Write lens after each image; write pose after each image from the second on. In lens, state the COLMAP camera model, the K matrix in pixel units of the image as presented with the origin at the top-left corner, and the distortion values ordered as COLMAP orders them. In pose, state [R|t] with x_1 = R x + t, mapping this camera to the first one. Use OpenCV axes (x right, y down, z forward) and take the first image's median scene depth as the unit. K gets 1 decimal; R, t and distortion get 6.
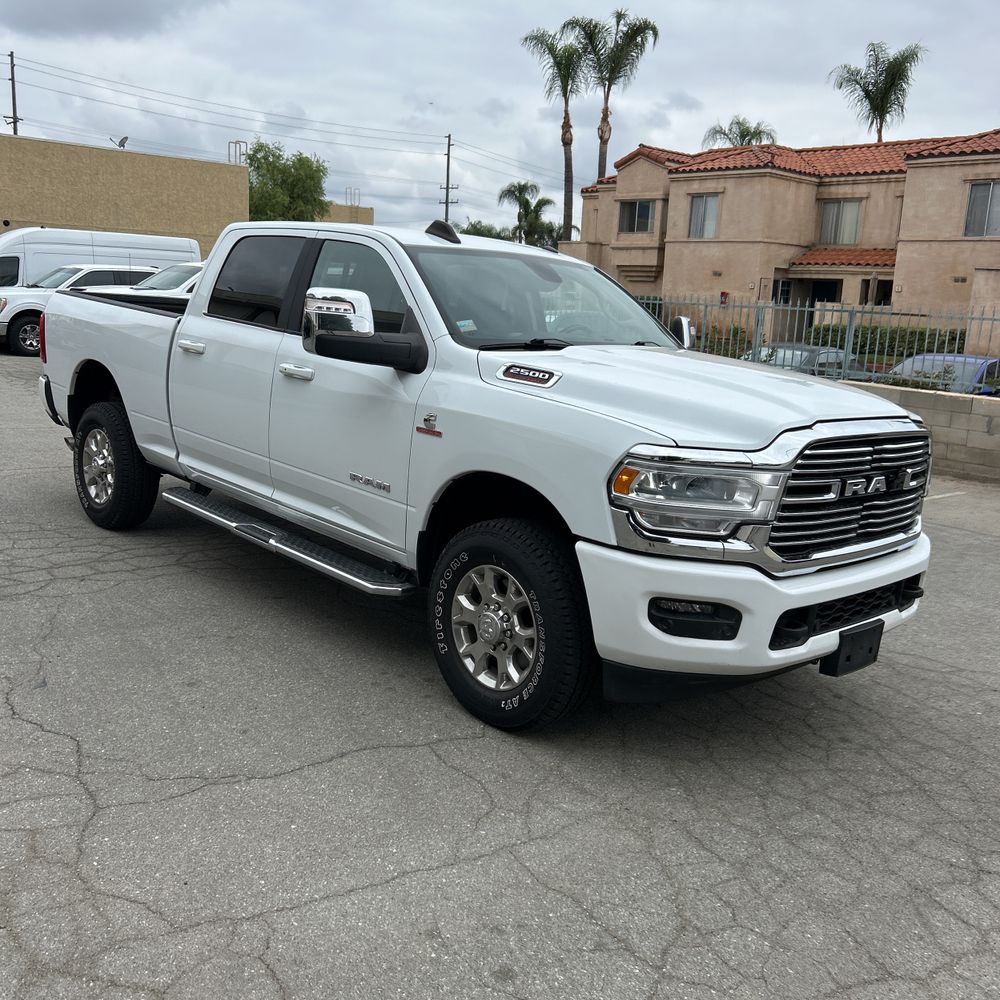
lens RADIAL K [[992.9, 0, 495.5], [0, 992.9, 483.0], [0, 0, 1]] dist [0.024025, -0.003542]
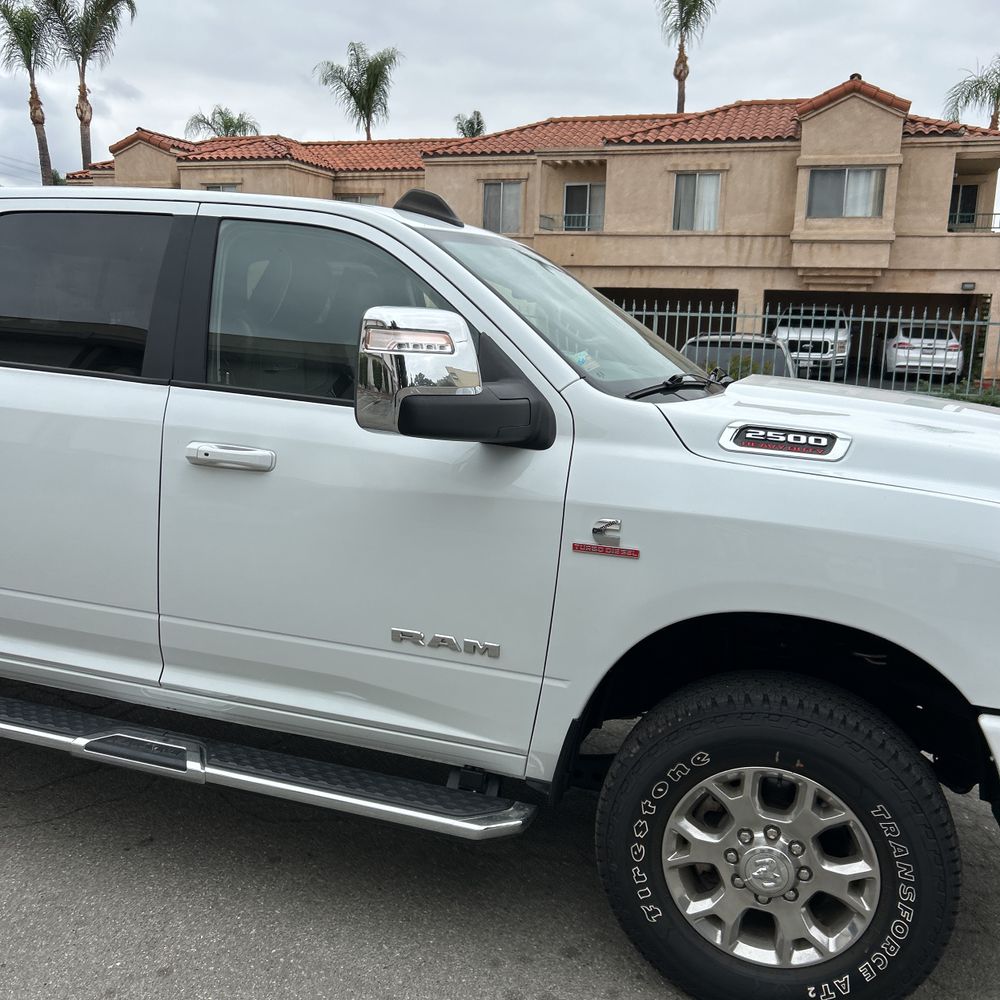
lens RADIAL K [[996.6, 0, 484.3], [0, 996.6, 489.3], [0, 0, 1]] dist [0.021561, -0.014202]
pose [[0.877762, -0.113639, 0.465425, -0.050934], [0.109249, 0.993344, 0.036501, -0.015064], [-0.466475, 0.018808, 0.884335, 0.068361]]
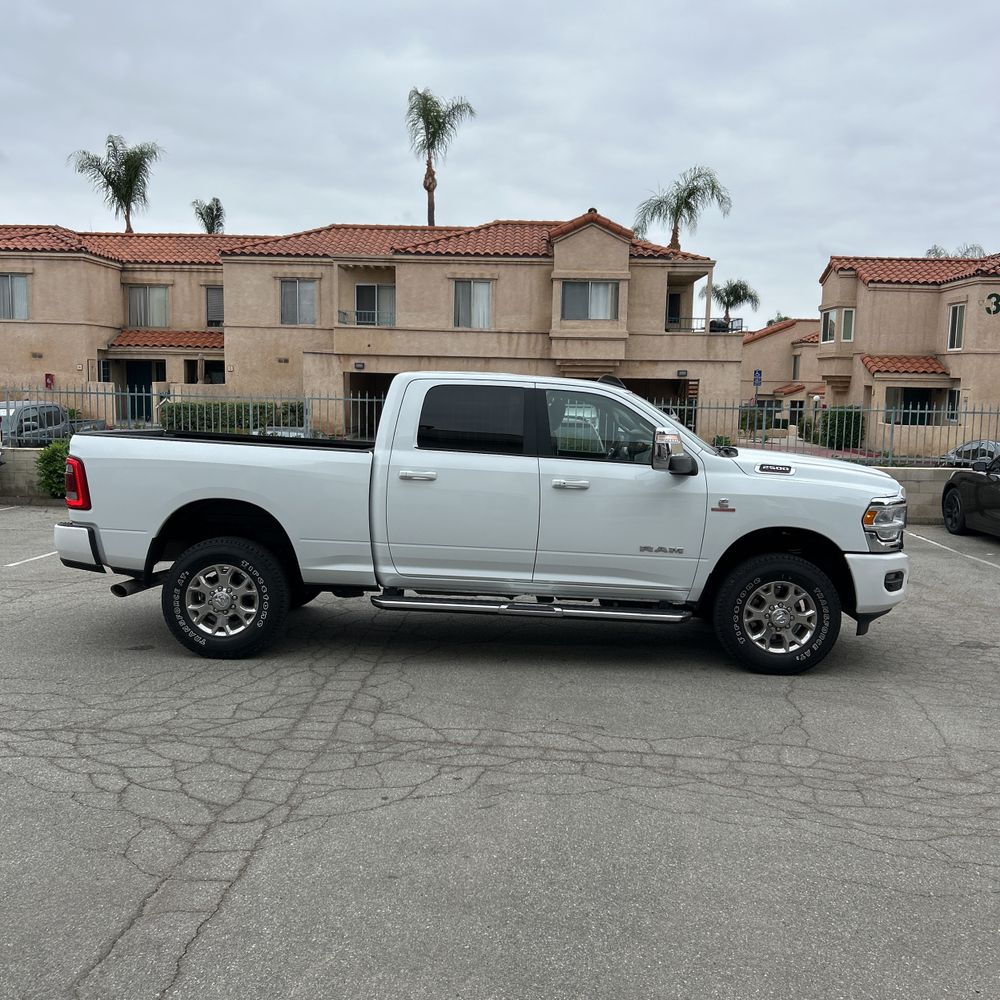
lens RADIAL K [[983.0, 0, 503.1], [0, 983.0, 499.4], [0, 0, 1]] dist [0.096178, -0.237494]
pose [[0.696907, -0.116581, 0.707622, -0.191141], [0.151394, 0.988378, 0.013735, -0.018960], [-0.701000, 0.097557, 0.706457, 0.013575]]
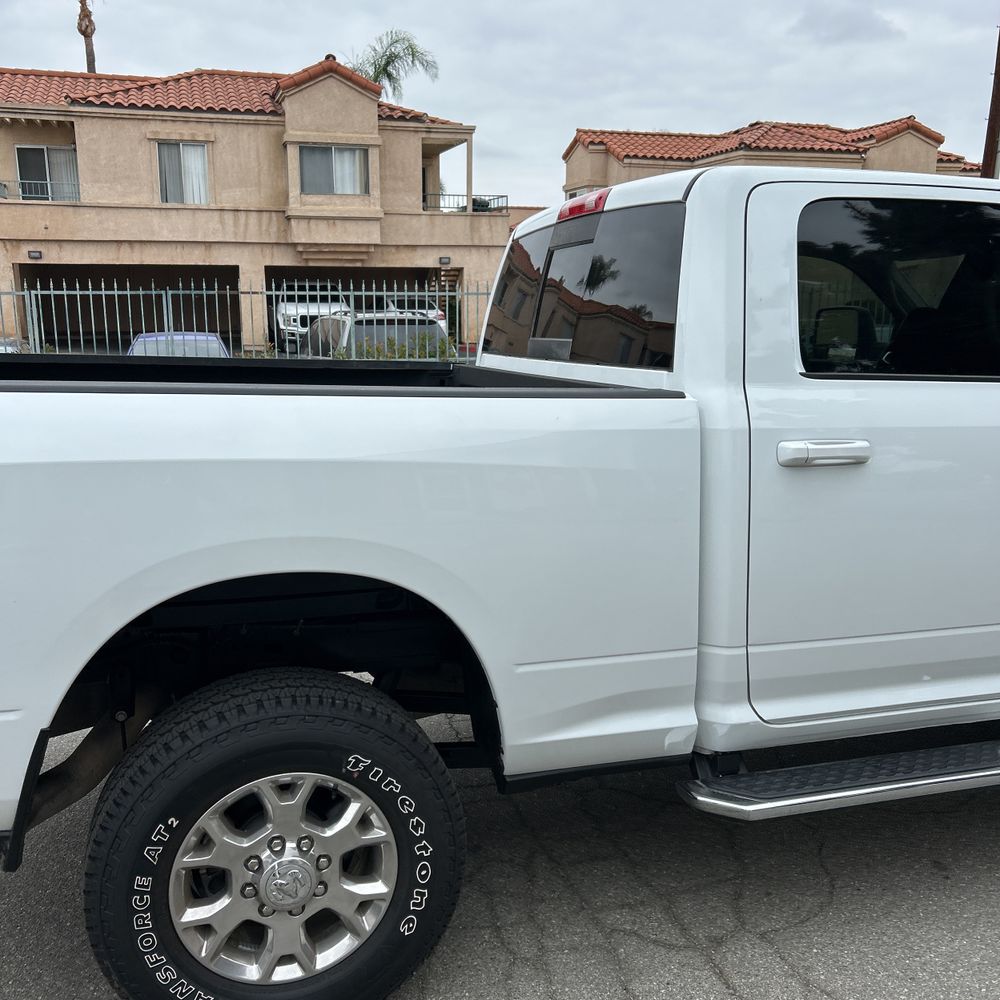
lens RADIAL K [[1010.0, 0, 493.3], [0, 1010.0, 492.0], [0, 0, 1]] dist [0.023621, -0.021334]
pose [[0.436053, -0.228263, 0.870491, -0.133677], [0.195523, 0.968221, 0.155948, -0.038367], [-0.878424, 0.102200, 0.466826, 0.161797]]
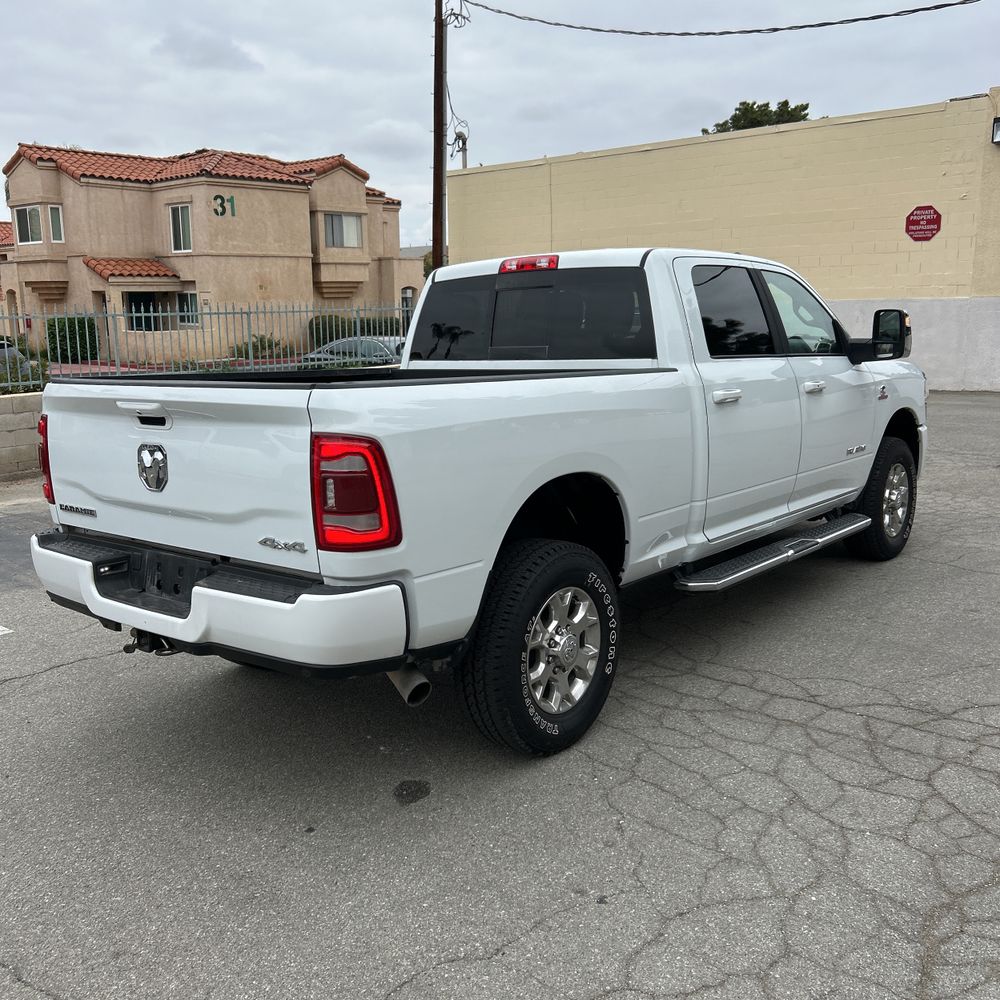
lens RADIAL K [[996.6, 0, 484.3], [0, 996.6, 489.3], [0, 0, 1]] dist [0.021561, -0.014202]
pose [[-0.106948, -0.233870, 0.966368, -0.198063], [0.200065, 0.947000, 0.251325, -0.055641], [-0.973928, 0.220215, -0.054491, 0.222866]]
